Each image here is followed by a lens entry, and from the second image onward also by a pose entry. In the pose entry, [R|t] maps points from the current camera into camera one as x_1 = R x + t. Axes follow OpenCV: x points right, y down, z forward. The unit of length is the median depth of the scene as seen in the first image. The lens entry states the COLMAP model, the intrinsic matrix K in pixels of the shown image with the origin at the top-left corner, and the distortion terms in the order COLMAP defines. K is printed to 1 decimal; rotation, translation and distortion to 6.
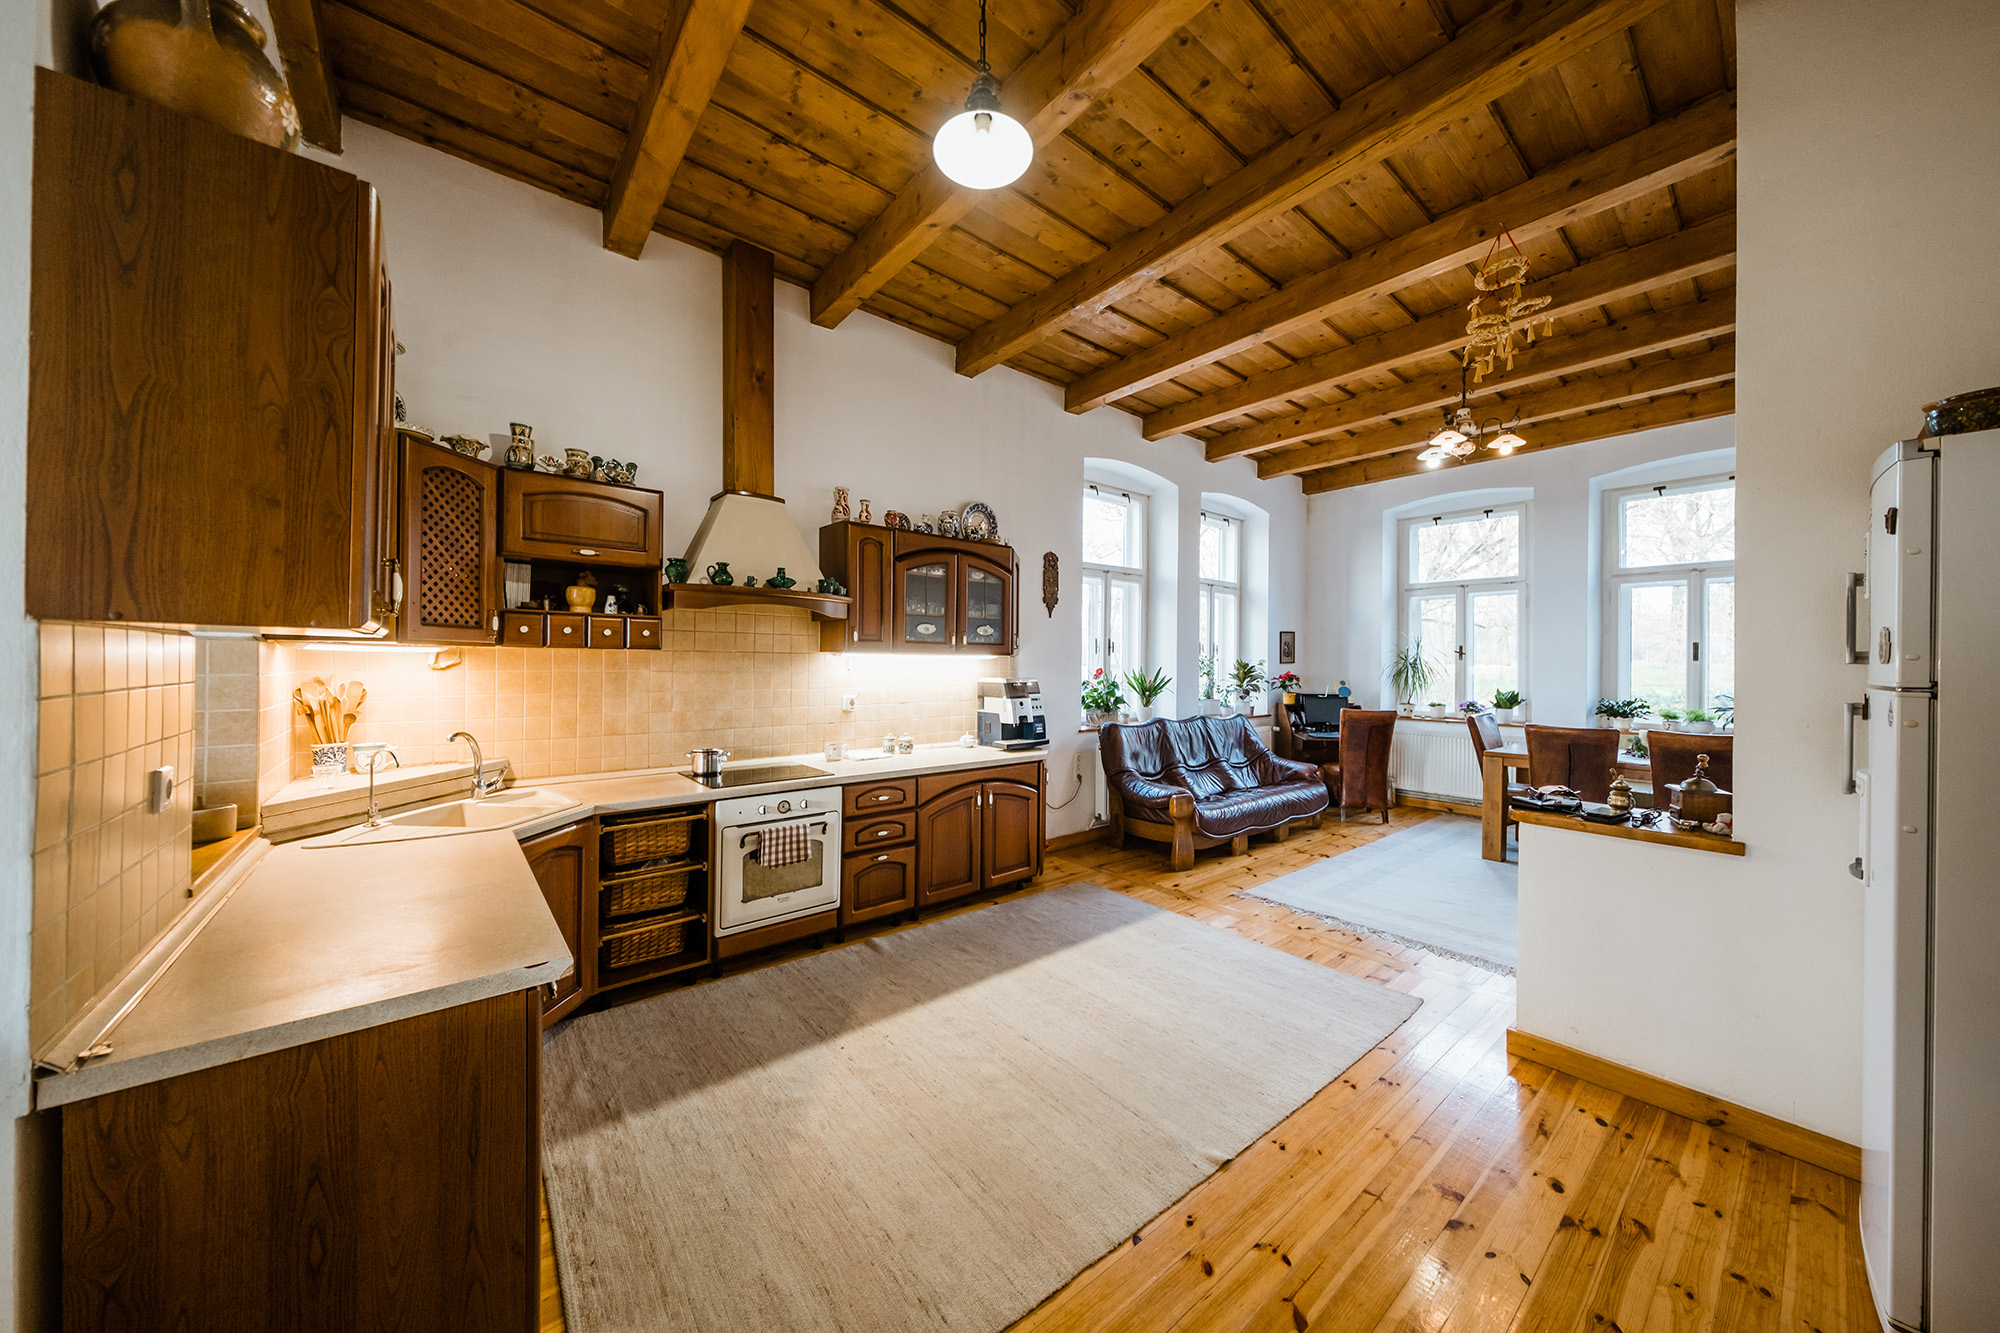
lens RADIAL K [[679.1, 0, 998.0], [0, 679.1, 662.1], [0, 0, 1]] dist [0.000332, 0.000011]
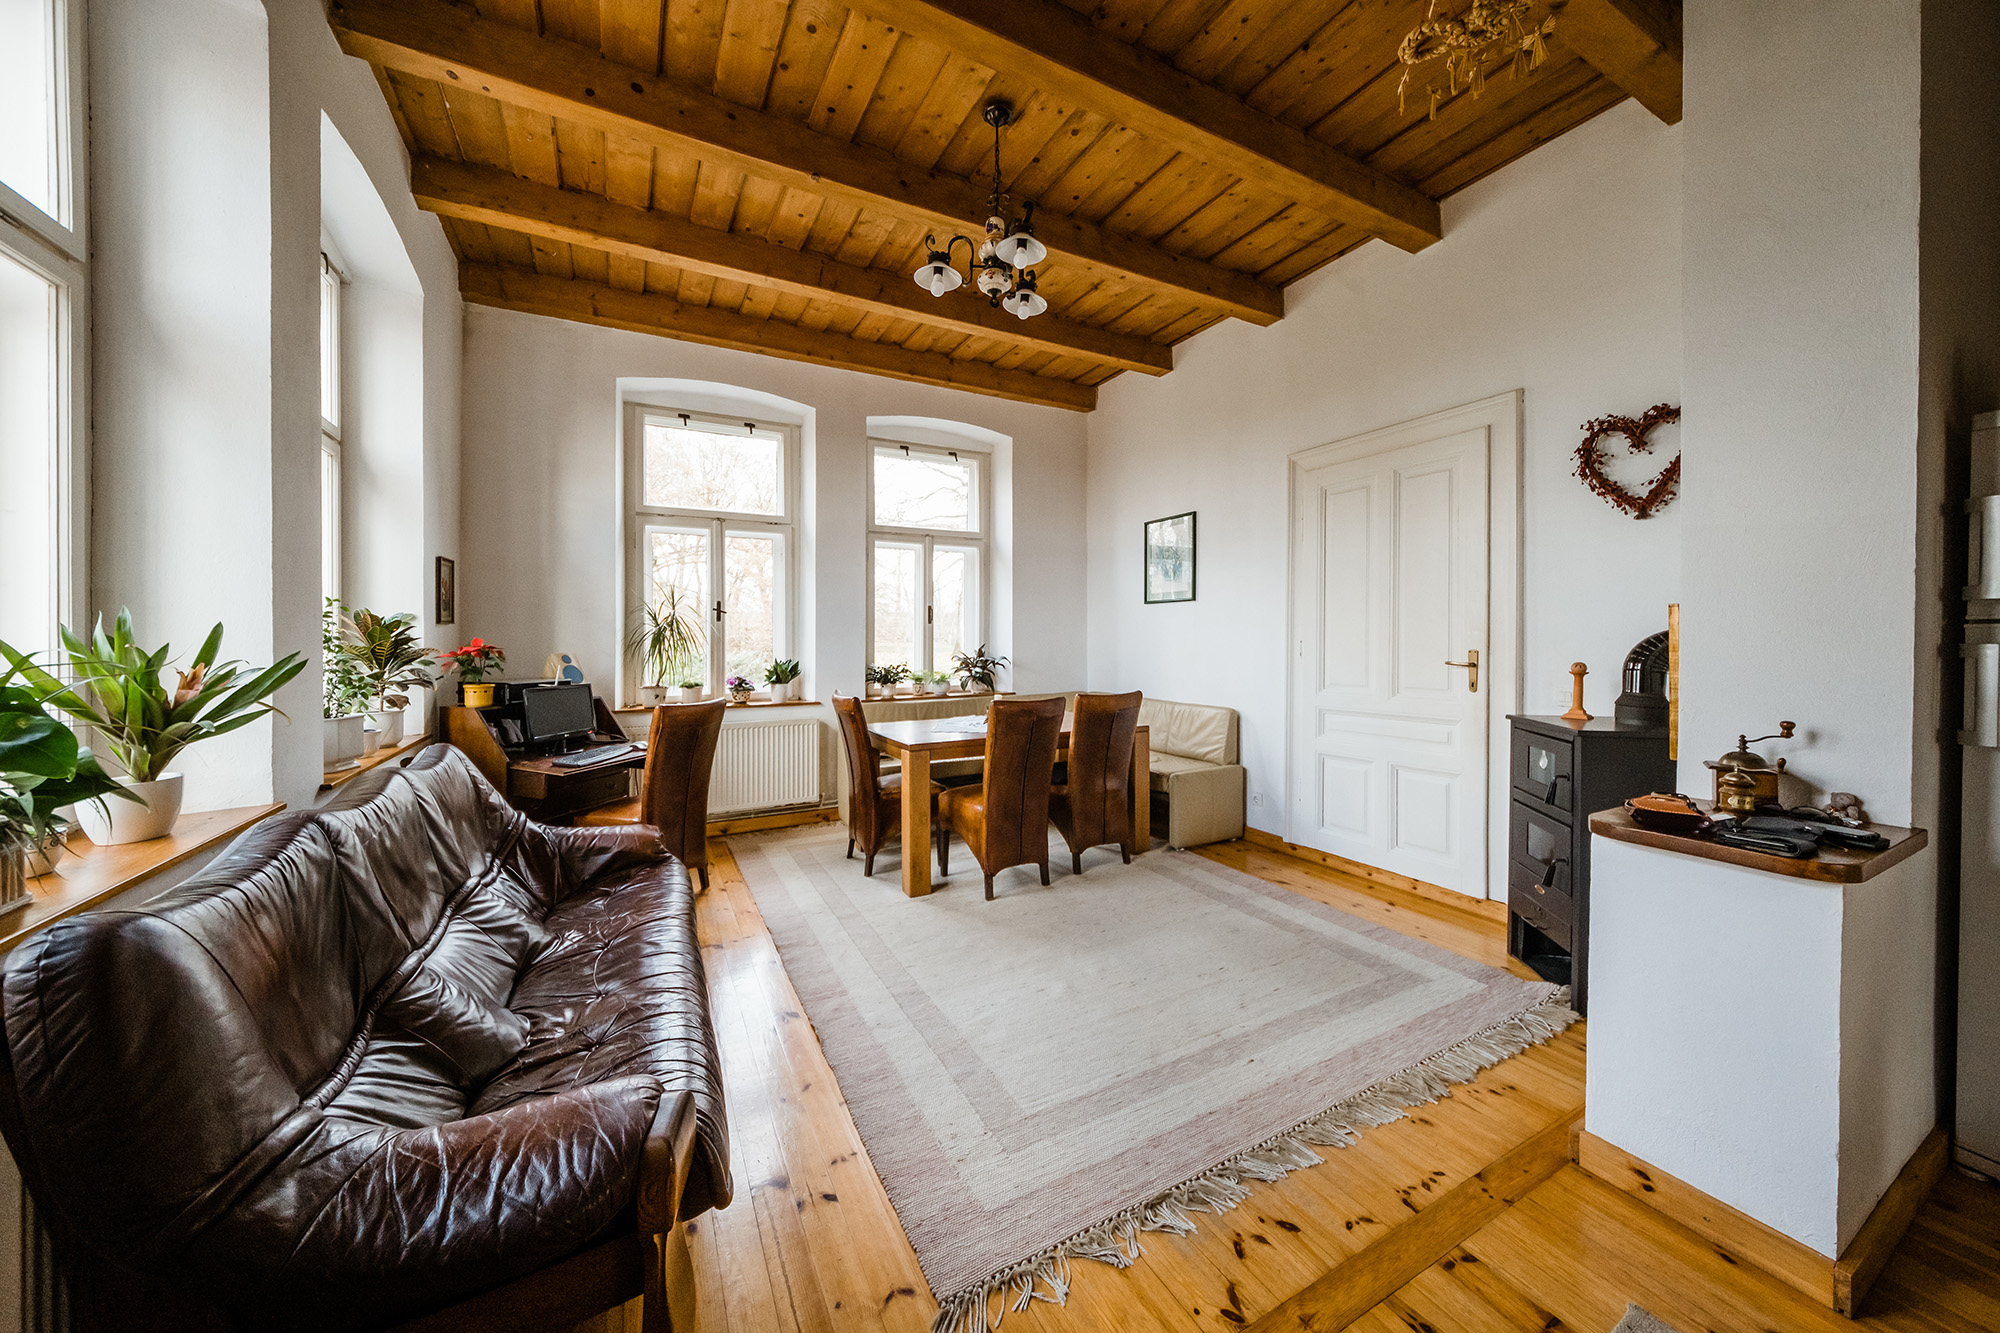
lens RADIAL K [[679.1, 0, 979.0], [0, 679.1, 640.5], [0, 0, 1]] dist [0.000332, 0.000011]
pose [[0.211031, -0.010837, 0.977419, 0.029993], [0.001564, 0.999941, 0.010749, 0.010089], [-0.977478, -0.000740, 0.211035, 0.578447]]
